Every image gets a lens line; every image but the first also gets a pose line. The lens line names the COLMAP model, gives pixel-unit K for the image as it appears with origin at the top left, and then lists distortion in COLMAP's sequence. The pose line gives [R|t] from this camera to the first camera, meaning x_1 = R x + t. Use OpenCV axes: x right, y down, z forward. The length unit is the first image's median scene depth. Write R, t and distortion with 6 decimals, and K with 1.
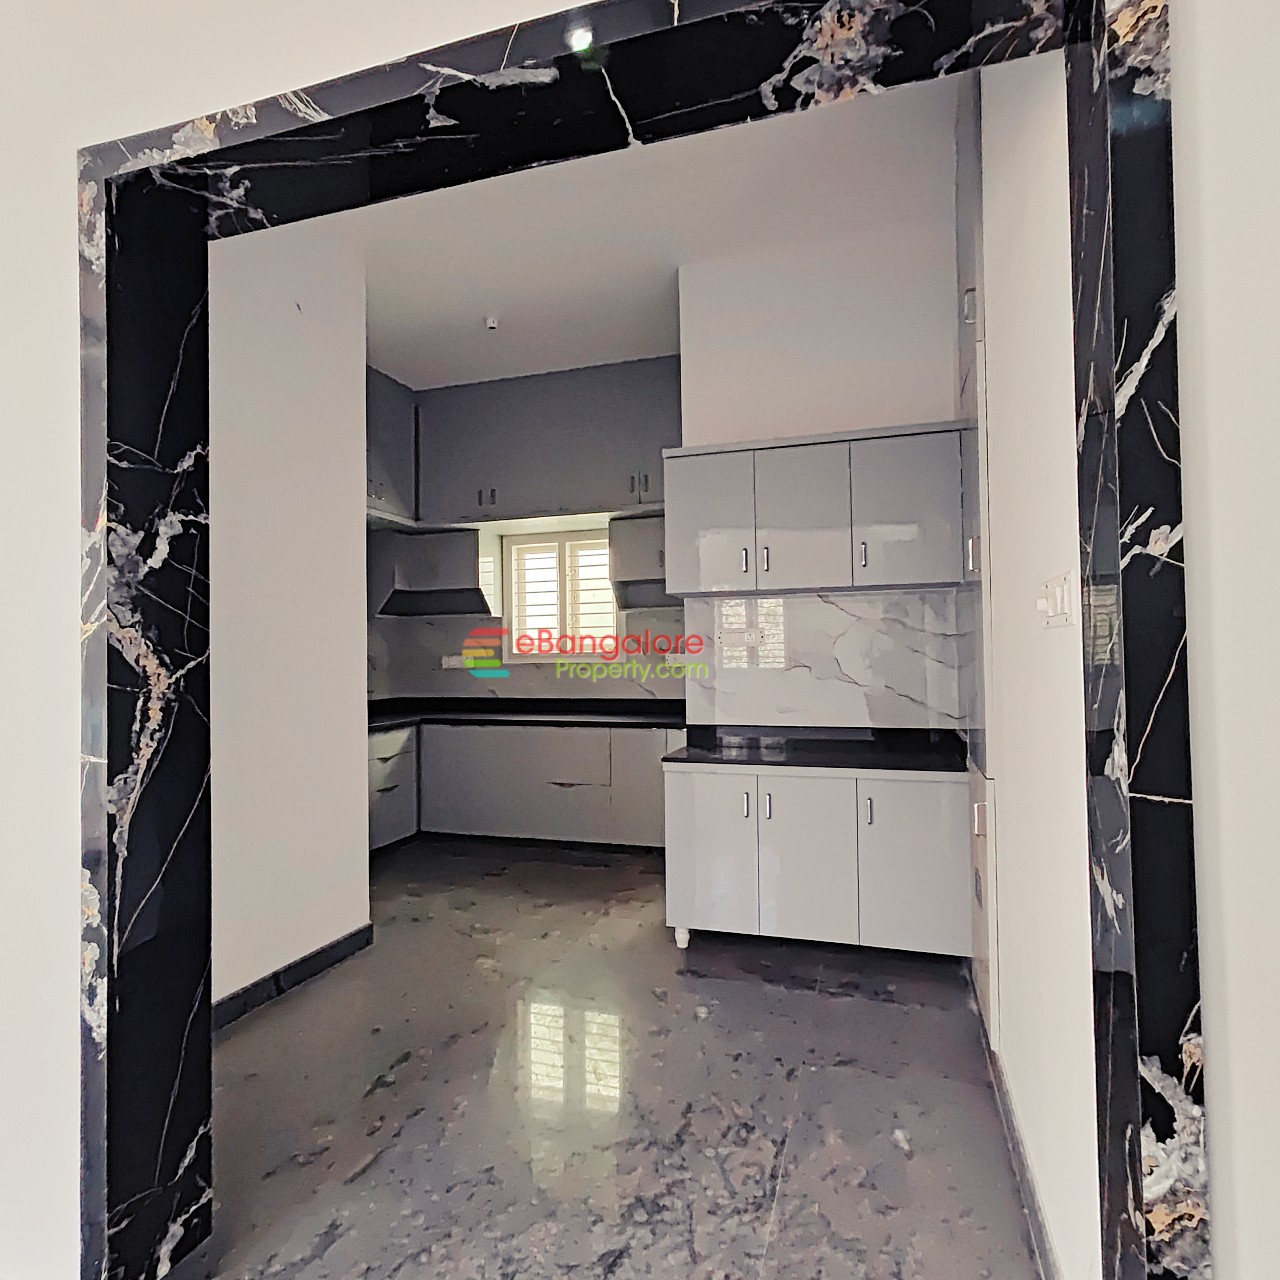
lens RADIAL K [[760.6, 0, 639.5], [0, 760.6, 639.7], [0, 0, 1]] dist [0.009170, -0.000427]
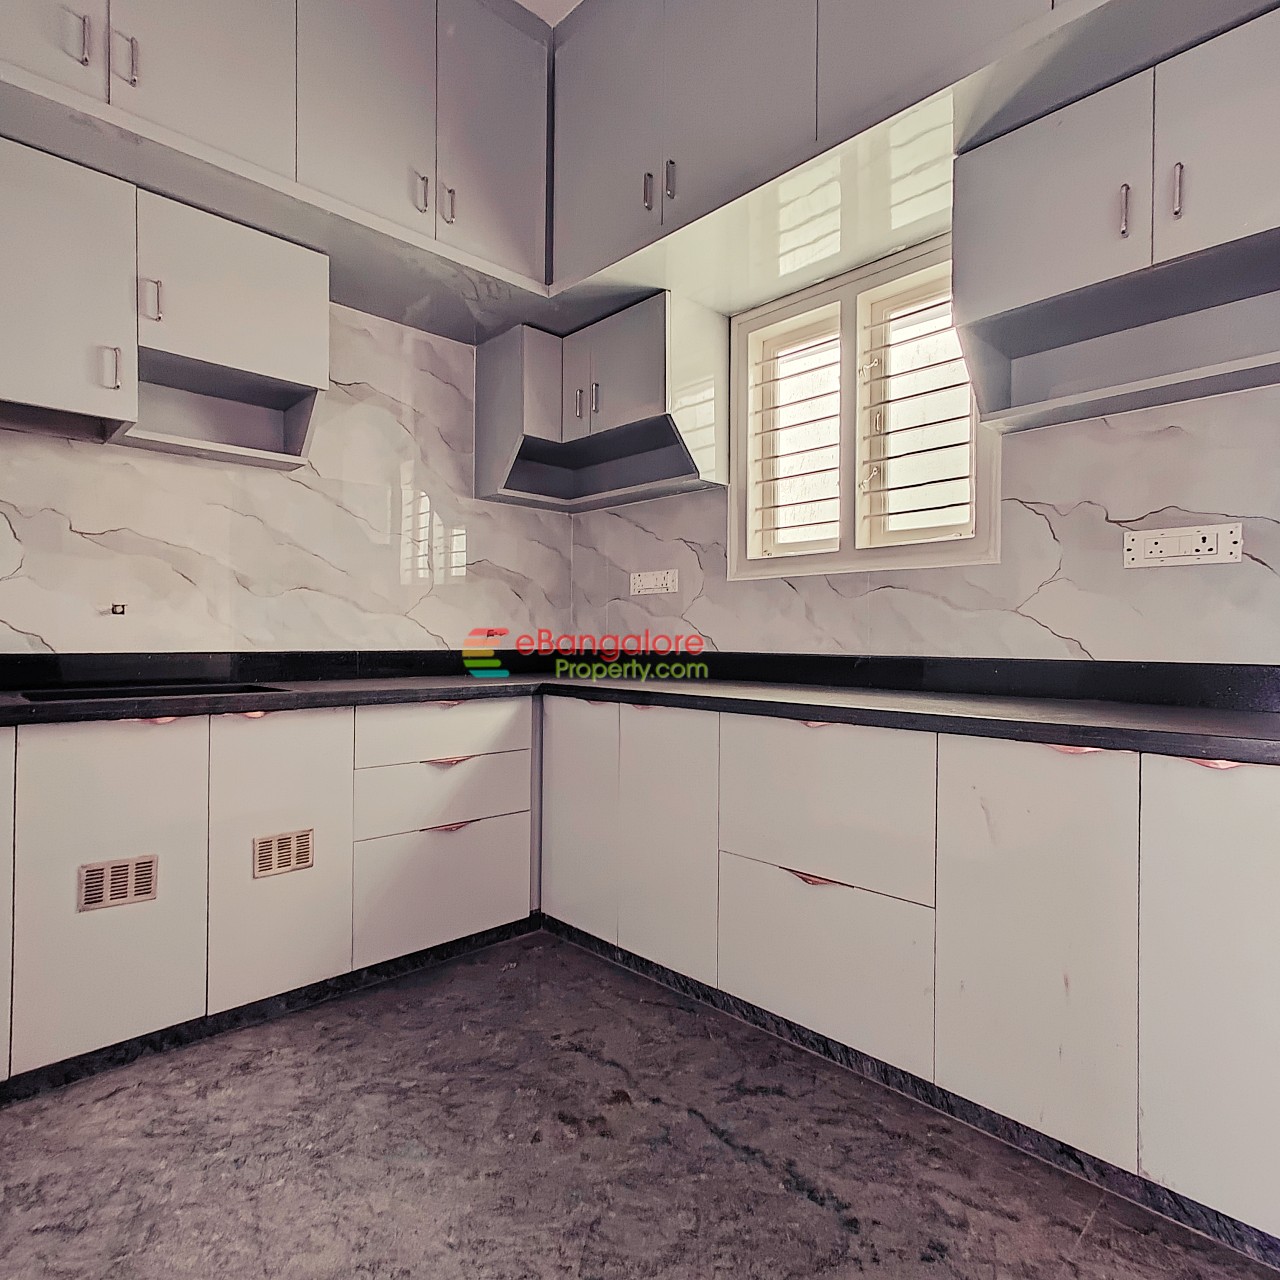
lens RADIAL K [[760.6, 0, 647.4], [0, 760.6, 633.3], [0, 0, 1]] dist [0.009170, -0.000427]
pose [[0.885494, 0.017126, -0.464334, 0.000966], [-0.007422, 0.999714, 0.022720, 0.055784], [0.464591, -0.016672, 0.885369, 0.559717]]
